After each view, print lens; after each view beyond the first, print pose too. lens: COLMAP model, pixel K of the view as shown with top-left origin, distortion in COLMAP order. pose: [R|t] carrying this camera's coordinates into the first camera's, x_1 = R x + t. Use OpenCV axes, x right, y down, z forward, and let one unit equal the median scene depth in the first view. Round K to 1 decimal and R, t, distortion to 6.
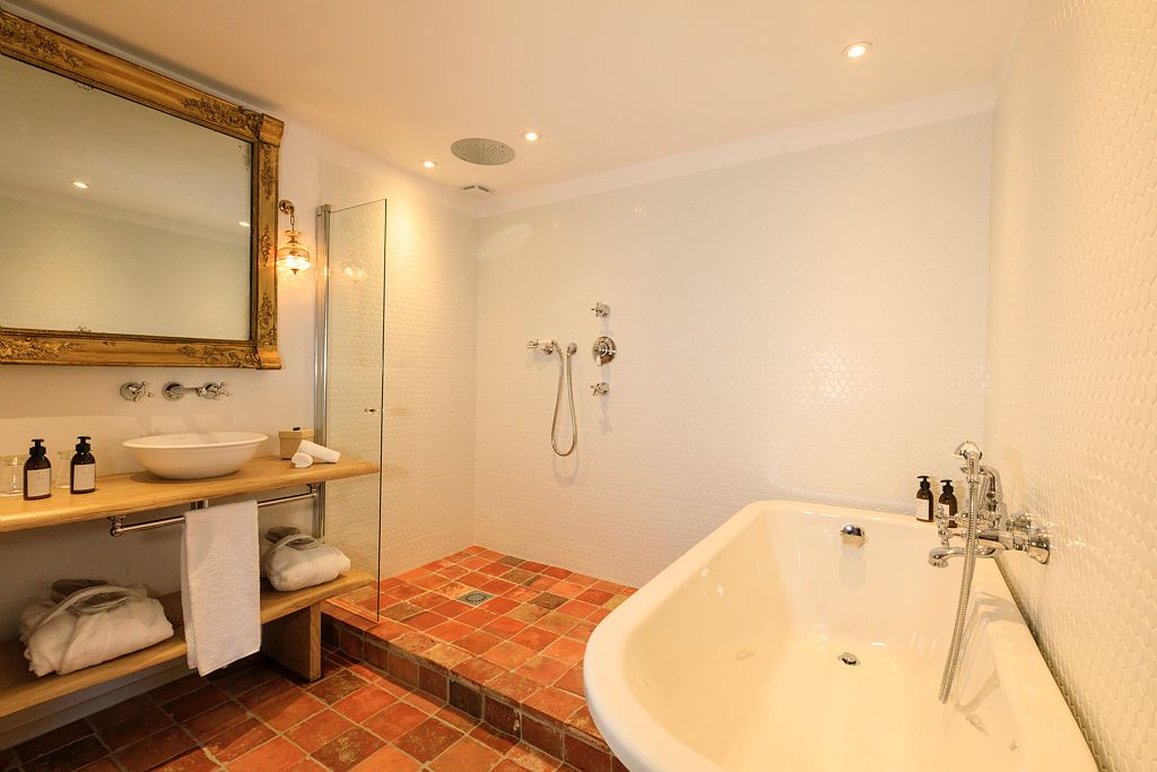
lens RADIAL K [[522.9, 0, 579.9], [0, 522.9, 383.1], [0, 0, 1]] dist [-0.000970, -0.000120]
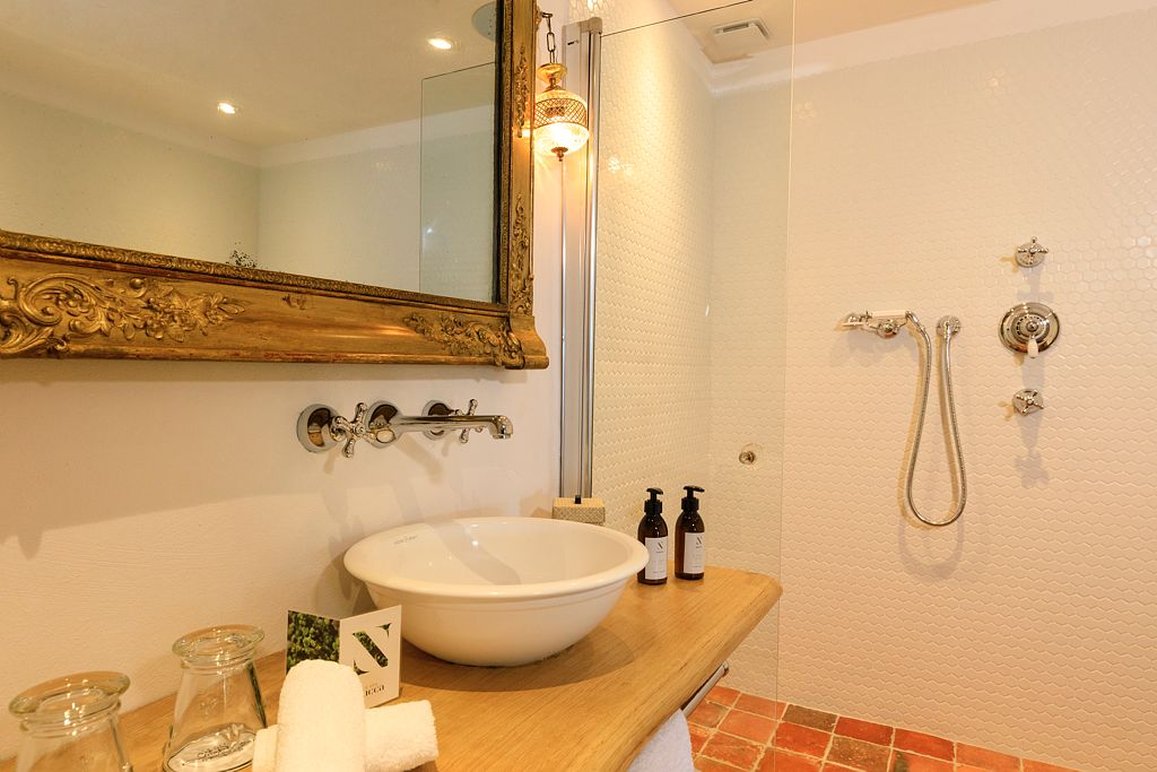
lens RADIAL K [[714.1, 0, 575.9], [0, 714.1, 383.6], [0, 0, 1]] dist [0.001062, 0.000854]
pose [[0.997089, -0.006989, 0.075925, -0.595575], [0.006968, 0.999976, 0.000539, -0.013522], [-0.075927, -0.000008, 0.997113, 0.387195]]
